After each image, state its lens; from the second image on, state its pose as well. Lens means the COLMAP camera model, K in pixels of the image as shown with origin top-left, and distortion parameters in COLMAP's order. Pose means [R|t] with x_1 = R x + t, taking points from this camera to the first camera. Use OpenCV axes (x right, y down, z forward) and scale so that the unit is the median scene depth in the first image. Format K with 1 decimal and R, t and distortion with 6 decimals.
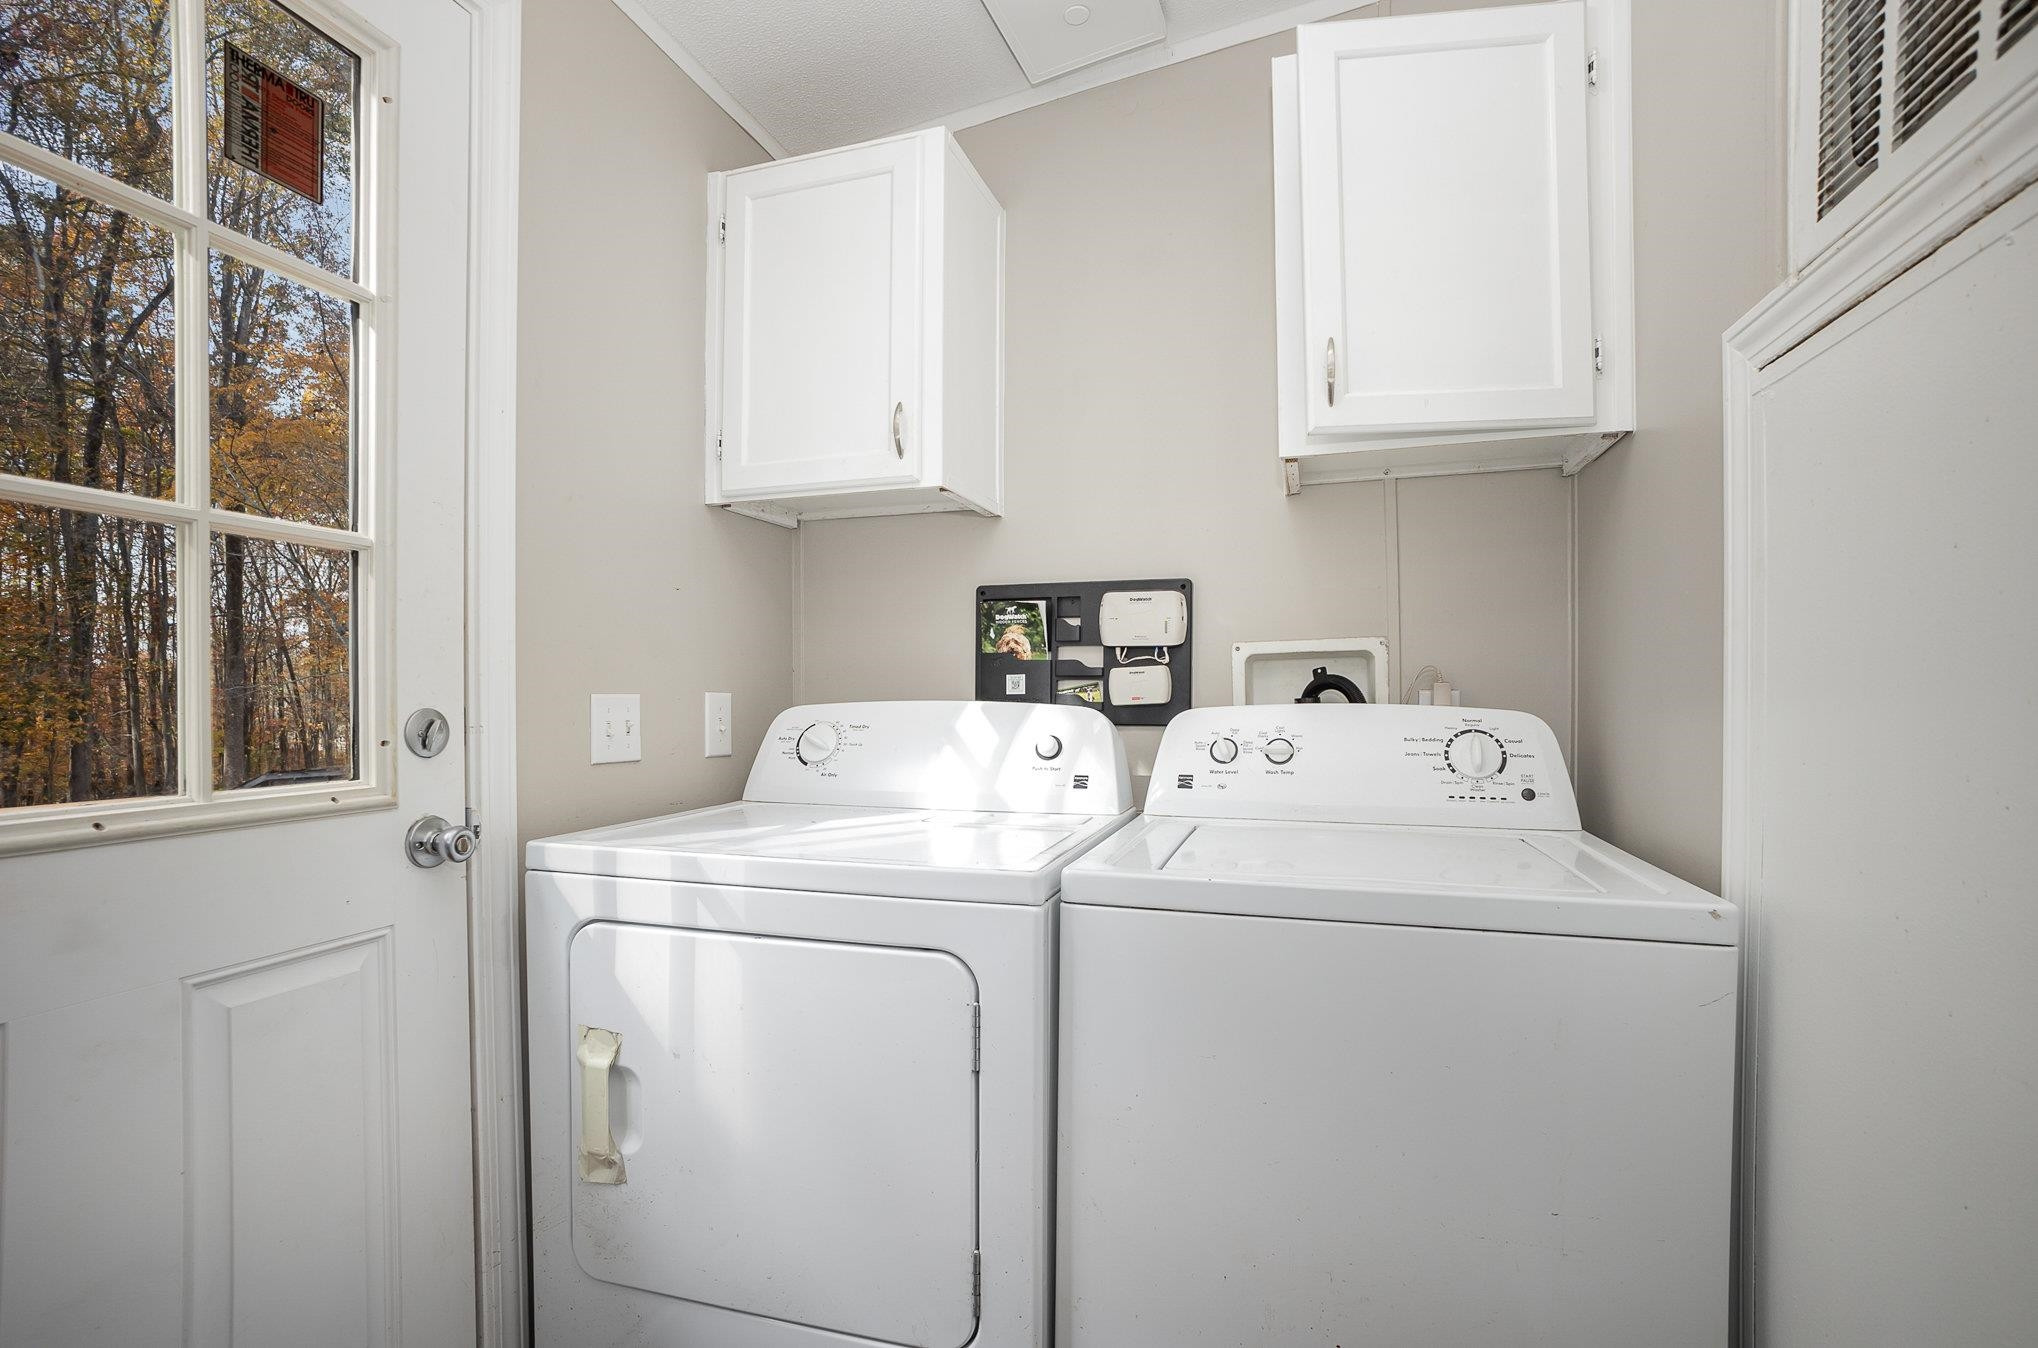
lens RADIAL K [[936.8, 0, 1021.3], [0, 936.8, 688.4], [0, 0, 1]] dist [0.003636, 0.000117]
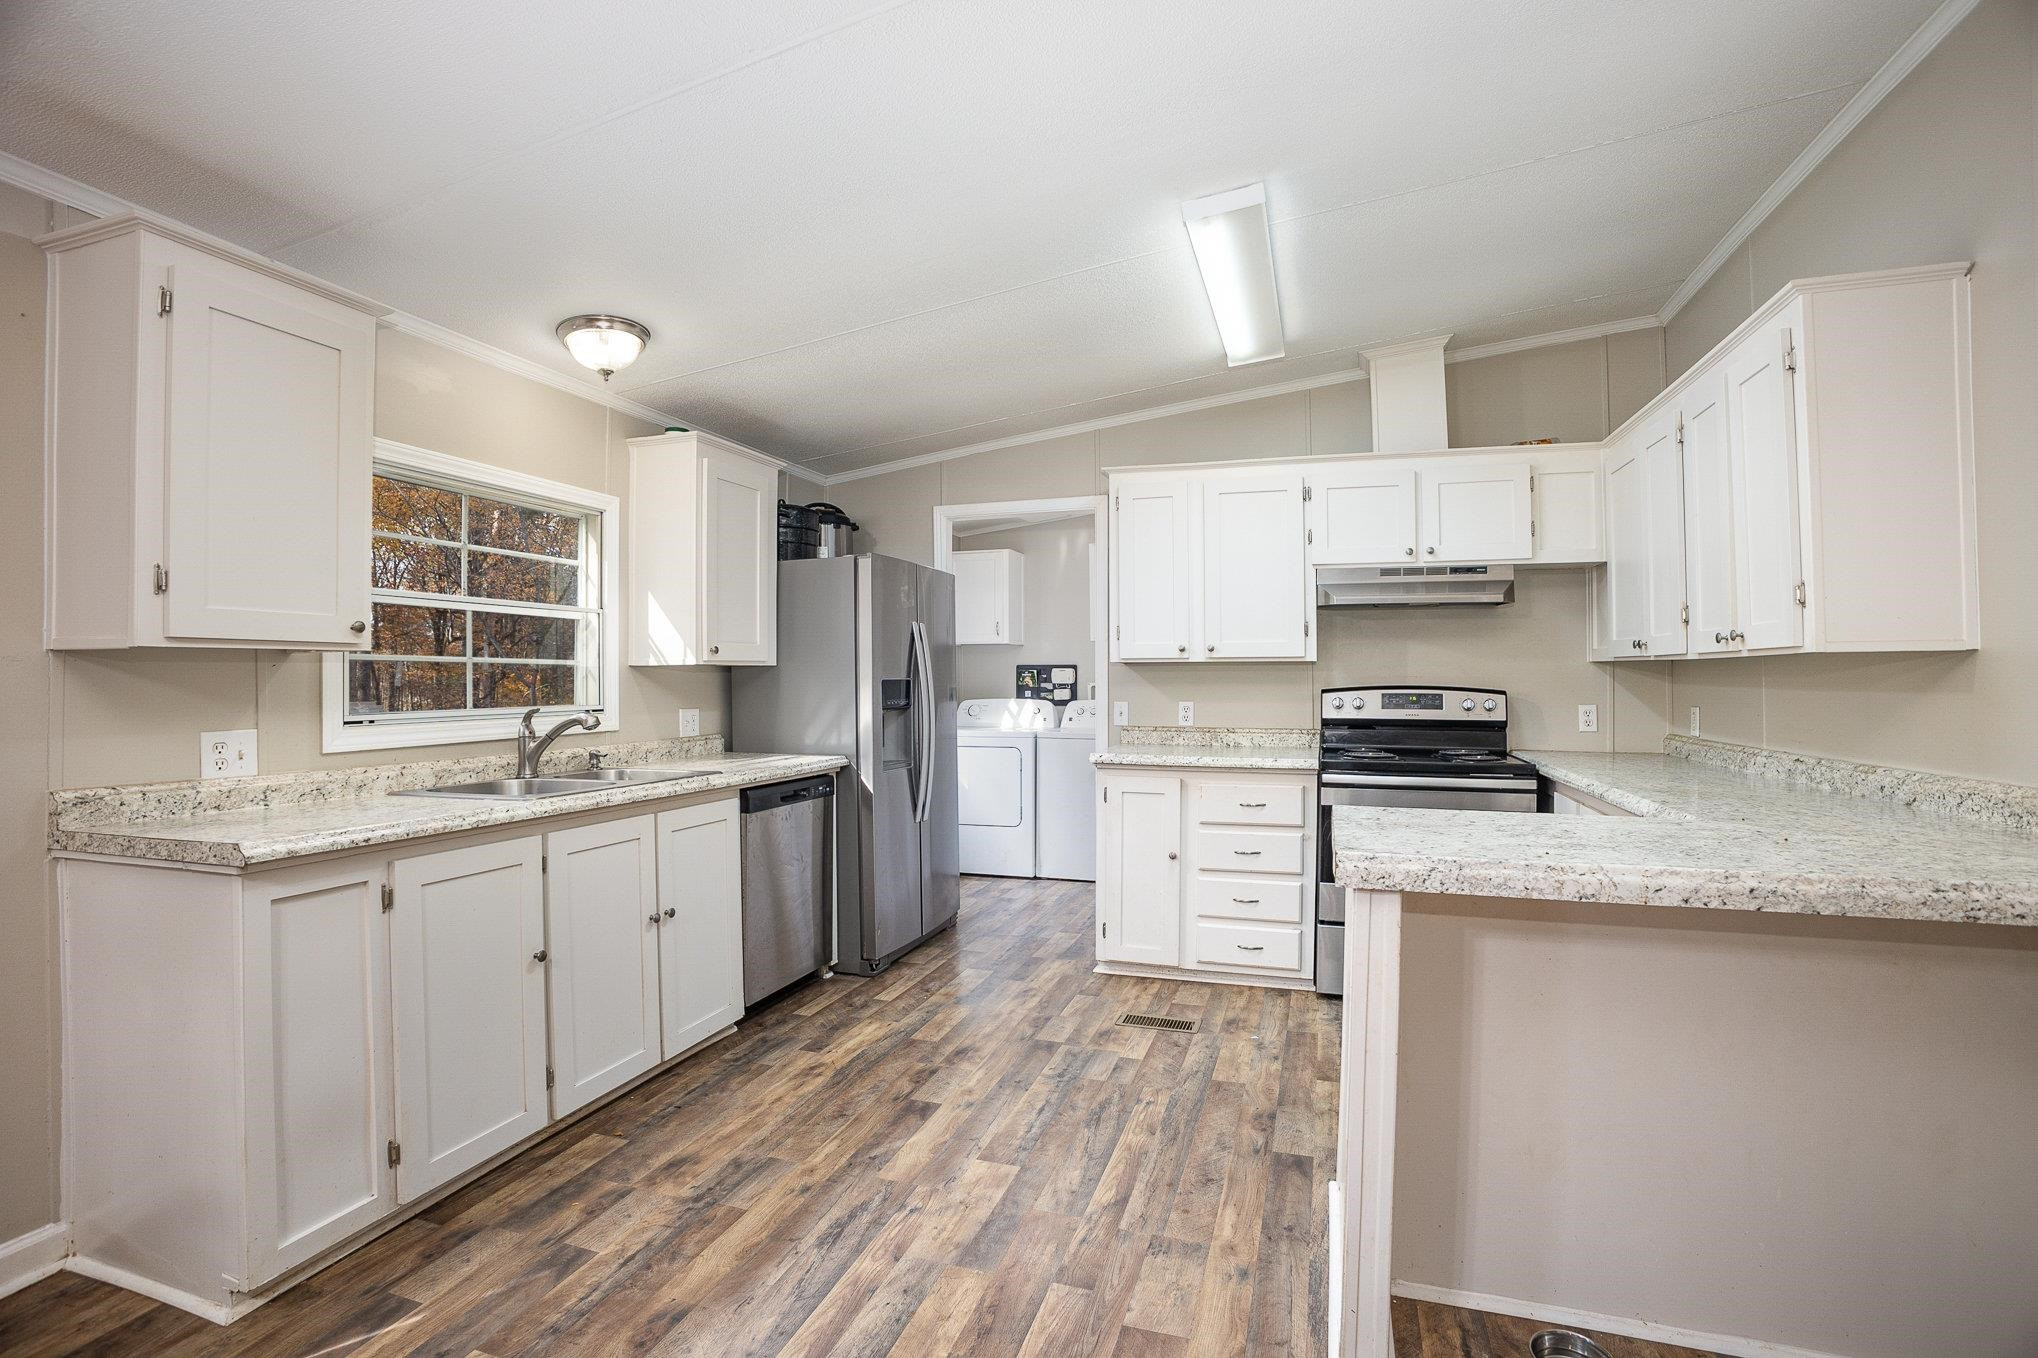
lens RADIAL K [[989.1, 0, 1006.6], [0, 989.1, 678.2], [0, 0, 1]] dist [-0.052472, -0.000664]
pose [[0.999954, -0.001806, -0.009446, -0.052526], [0.001808, 0.999998, 0.000211, -0.066843], [0.009446, -0.000228, 0.999955, -2.825453]]
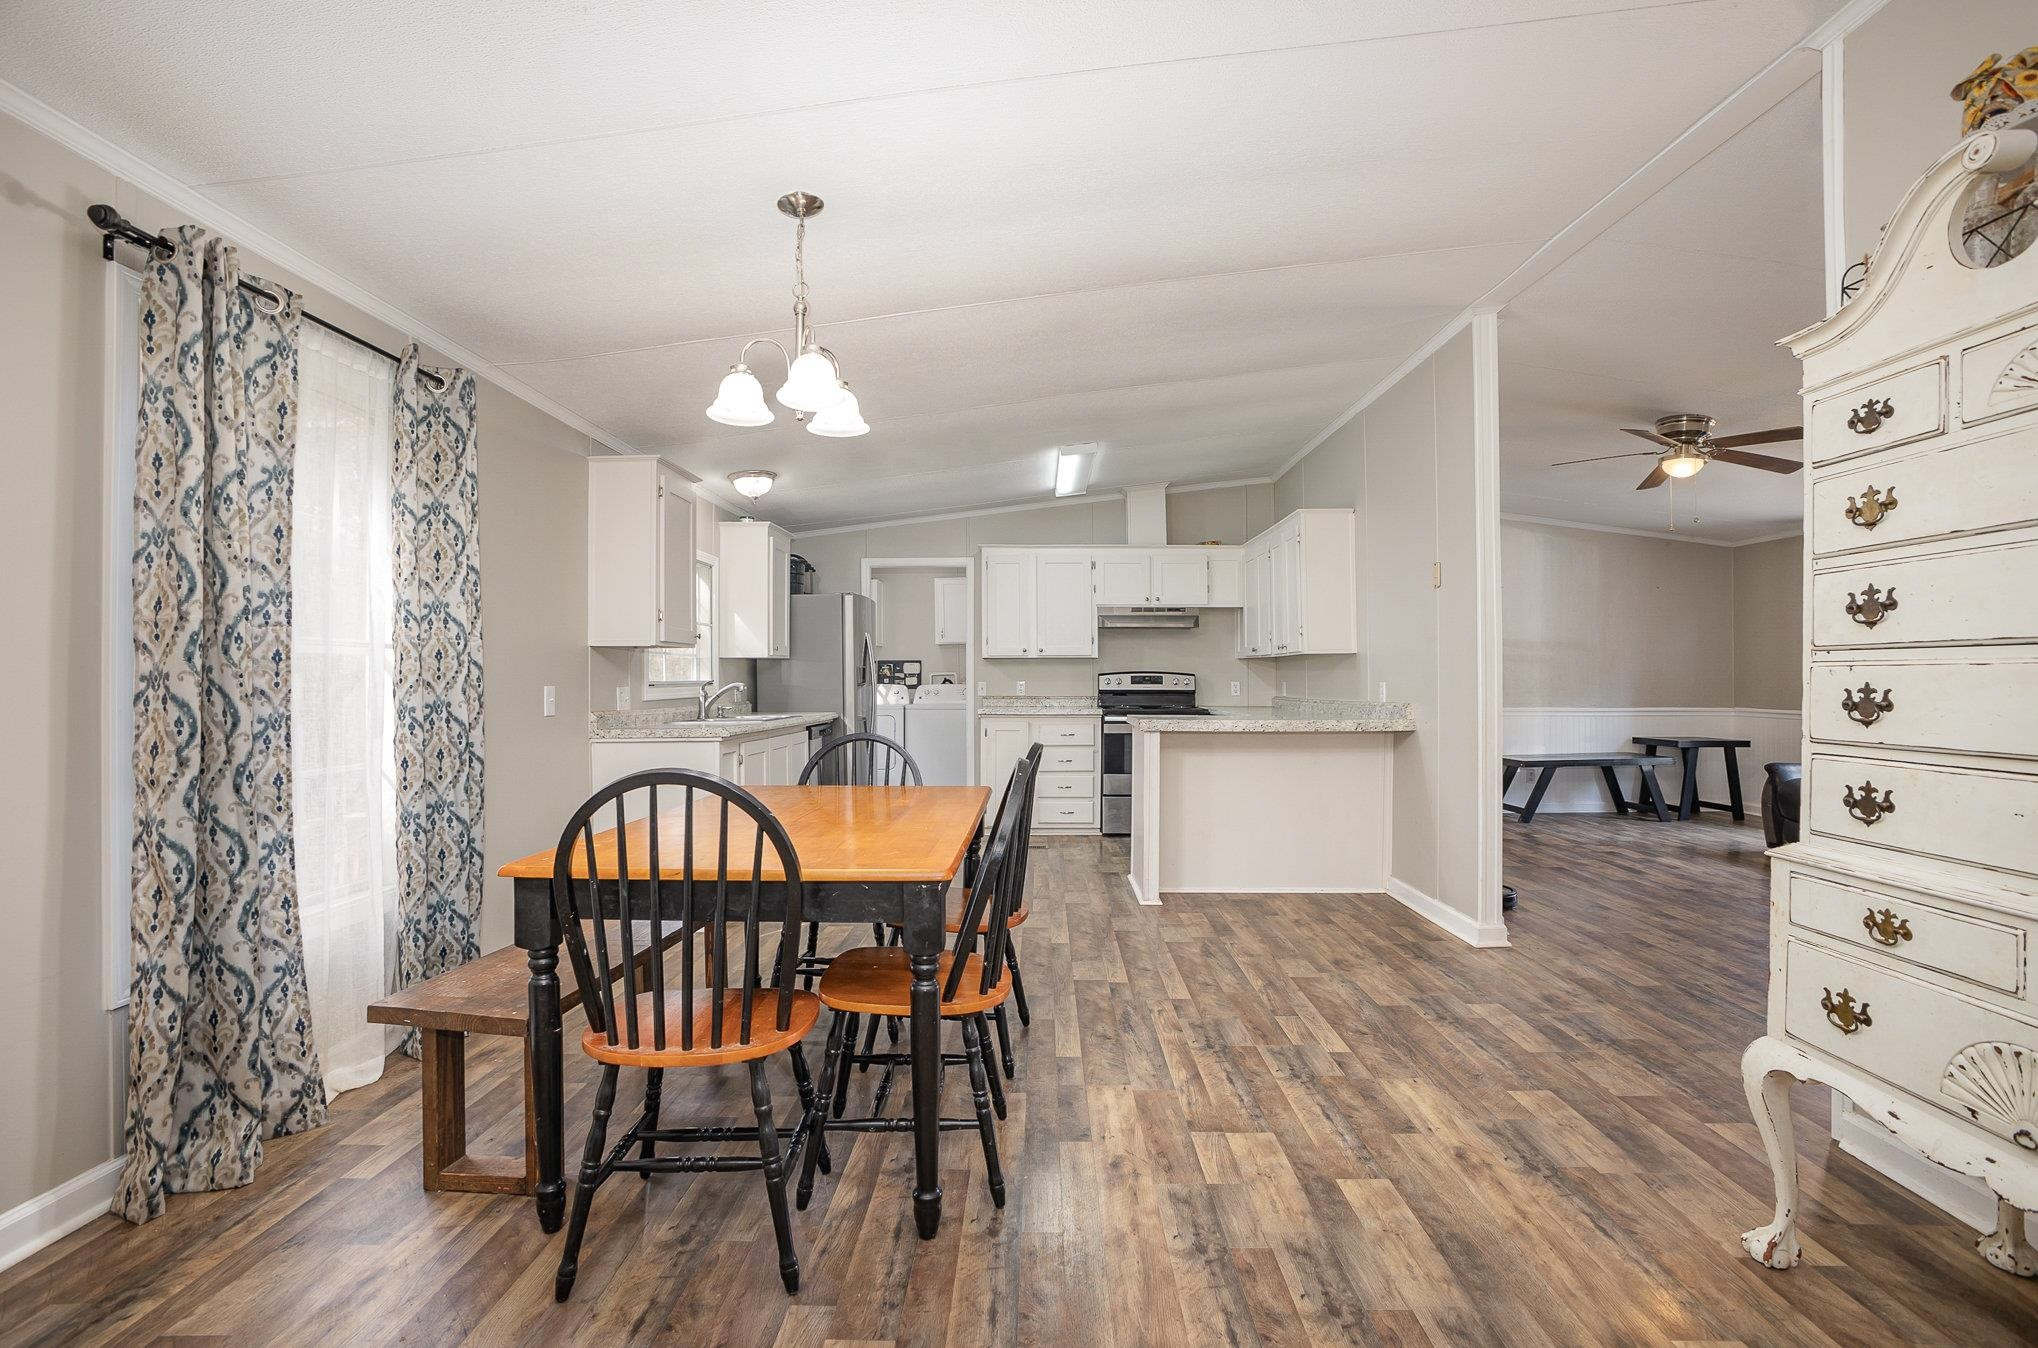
lens RADIAL K [[936.8, 0, 1018.6], [0, 936.8, 681.5], [0, 0, 1]] dist [0.003636, 0.000117]
pose [[0.963805, -0.004209, 0.266577, -0.683960], [0.002629, 0.999977, 0.006287, -0.031305], [-0.266597, -0.005359, 0.963793, -4.155597]]
